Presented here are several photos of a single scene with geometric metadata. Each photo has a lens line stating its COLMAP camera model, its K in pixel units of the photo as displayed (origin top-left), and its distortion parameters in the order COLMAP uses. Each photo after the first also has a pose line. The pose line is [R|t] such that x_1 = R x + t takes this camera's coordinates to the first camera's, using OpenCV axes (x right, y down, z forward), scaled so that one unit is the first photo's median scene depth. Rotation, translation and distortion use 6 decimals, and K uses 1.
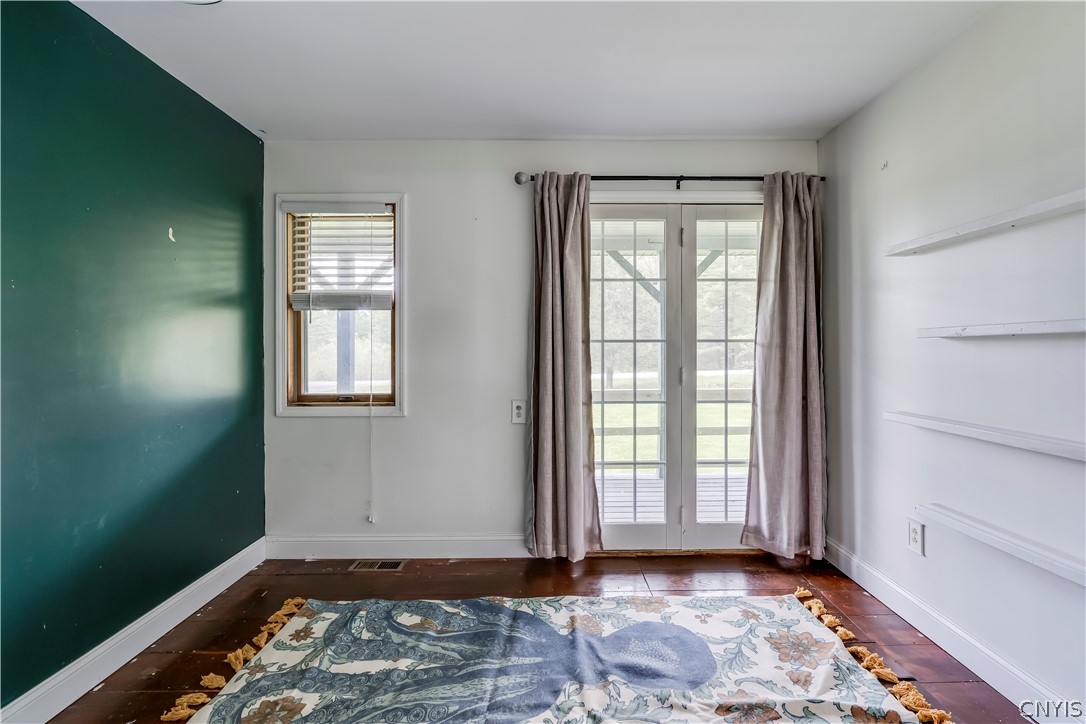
lens RADIAL K [[491.2, 0, 557.4], [0, 491.2, 353.8], [0, 0, 1]] dist [-0.010425, 0.004285]
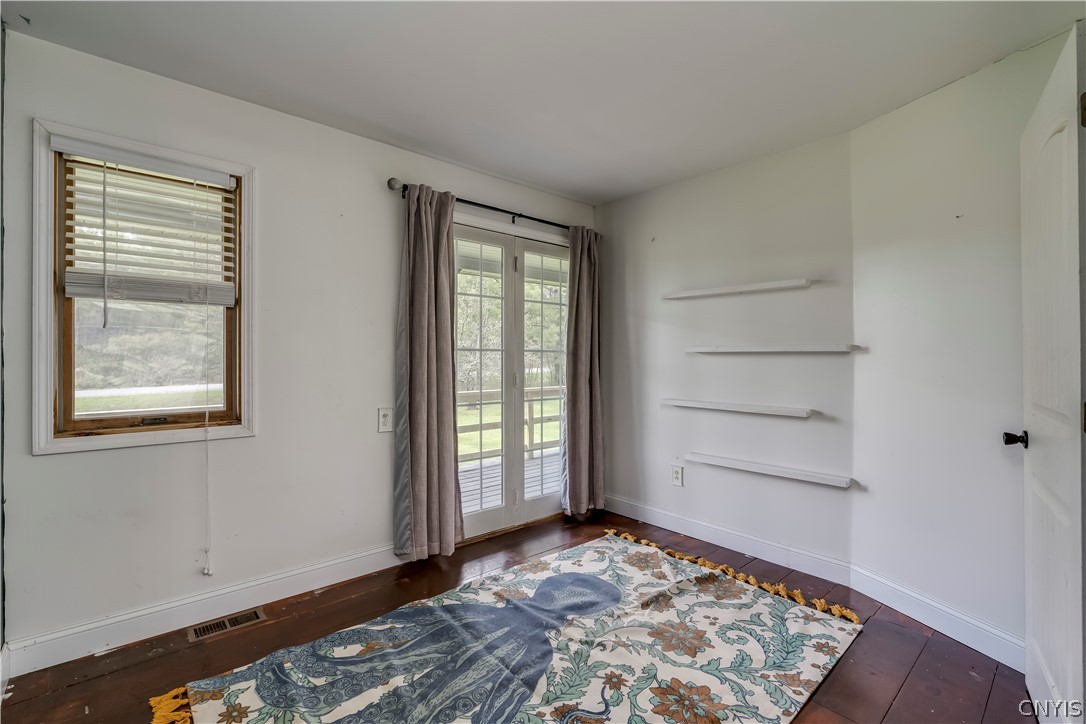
lens RADIAL K [[491.2, 0, 543.5], [0, 491.2, 355.8], [0, 0, 1]] dist [-0.010425, 0.004285]
pose [[0.755320, 0.009042, 0.655293, -0.520898], [-0.004975, 0.999955, -0.008063, -0.003997], [-0.655337, 0.002830, 0.755332, 0.054300]]
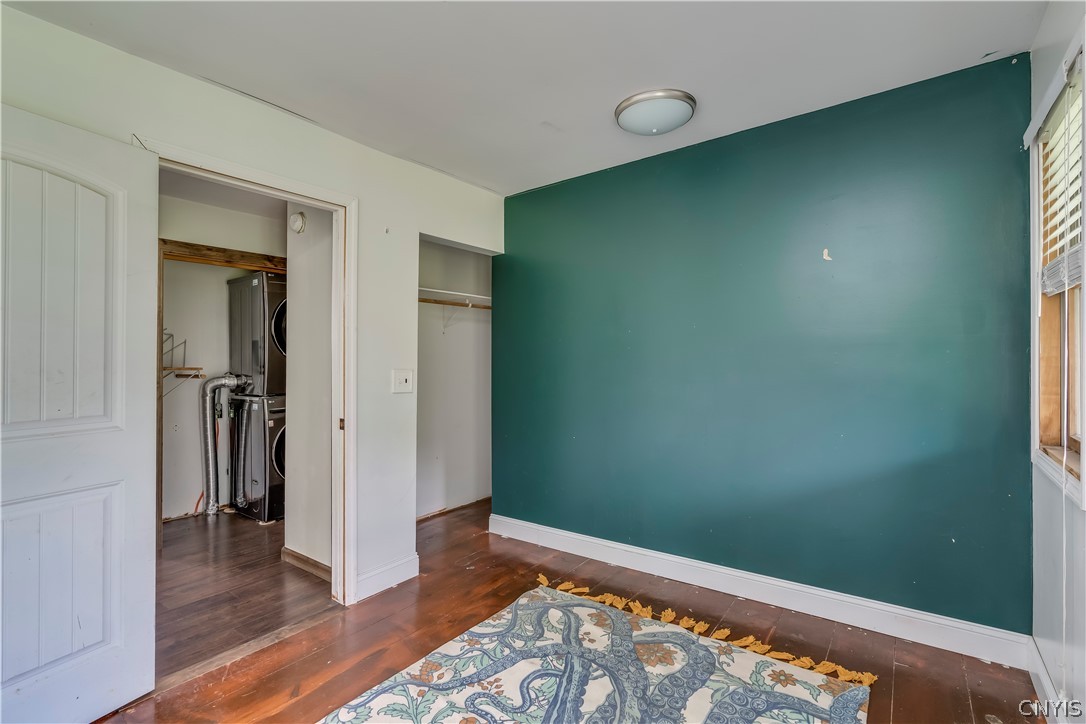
lens RADIAL K [[491.2, 0, 550.3], [0, 491.2, 360.0], [0, 0, 1]] dist [-0.010425, 0.004285]
pose [[-0.601204, 0.007289, -0.799062, 0.355225], [0.009500, 0.999953, 0.001974, -0.016550], [0.799039, -0.006404, -0.601245, 0.938213]]
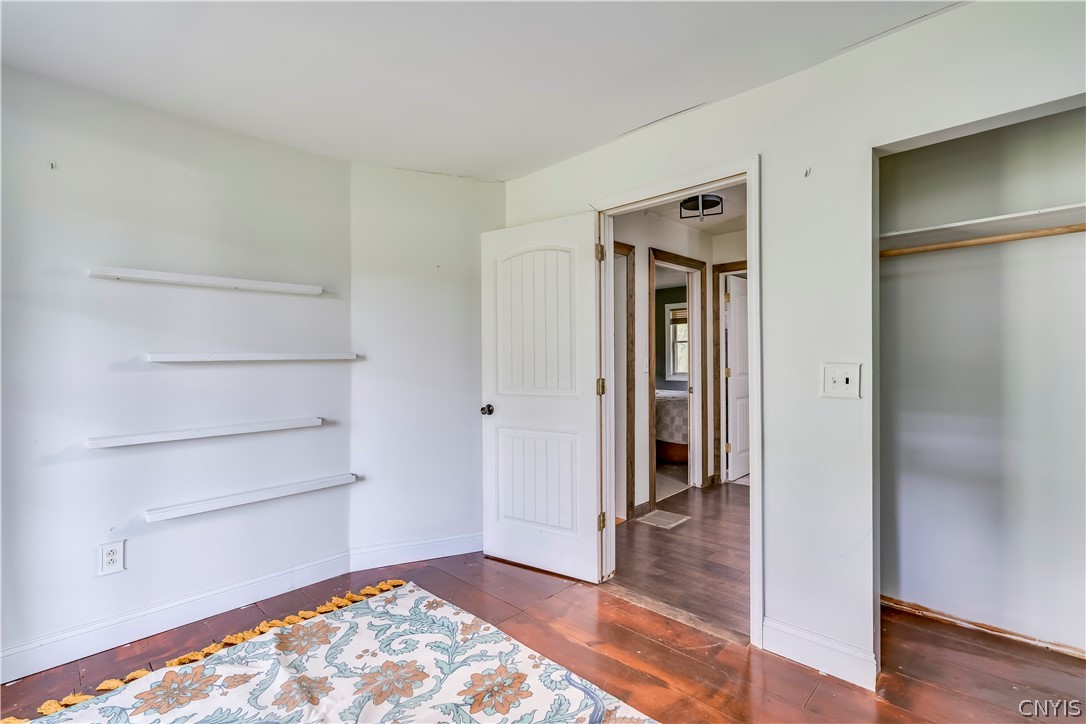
lens RADIAL K [[491.2, 0, 545.9], [0, 491.2, 347.3], [0, 0, 1]] dist [-0.010425, 0.004285]
pose [[-0.710733, 0.033137, 0.702681, -0.500758], [0.021545, 0.999447, -0.025341, -0.013551], [-0.703132, -0.002872, -0.711054, 0.857991]]
